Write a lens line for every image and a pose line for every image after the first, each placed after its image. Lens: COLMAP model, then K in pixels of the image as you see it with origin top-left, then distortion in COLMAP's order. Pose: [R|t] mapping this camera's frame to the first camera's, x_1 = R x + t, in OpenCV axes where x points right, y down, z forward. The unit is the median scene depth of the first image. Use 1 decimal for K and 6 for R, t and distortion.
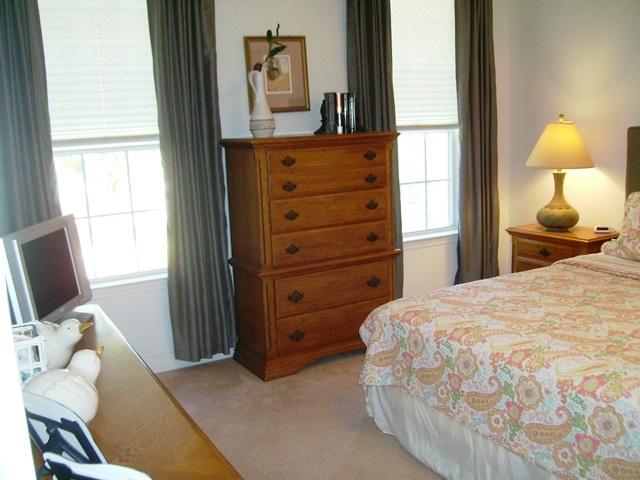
lens RADIAL K [[643.5, 0, 304.5], [0, 643.5, 251.5], [0, 0, 1]] dist [-0.119018, 0.026544]
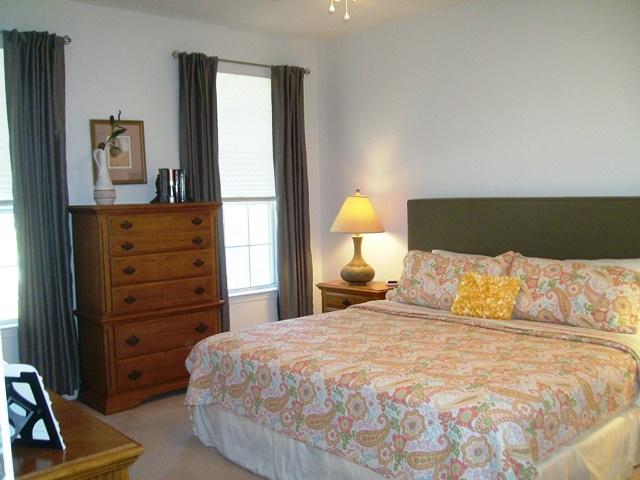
lens RADIAL K [[643.5, 0, 304.5], [0, 643.5, 251.5], [0, 0, 1]] dist [-0.119018, 0.026544]
pose [[0.972685, 0.002039, 0.232122, 0.020421], [0.024760, 0.993346, -0.112479, 0.046827], [-0.230806, 0.115154, 0.966161, -0.201446]]
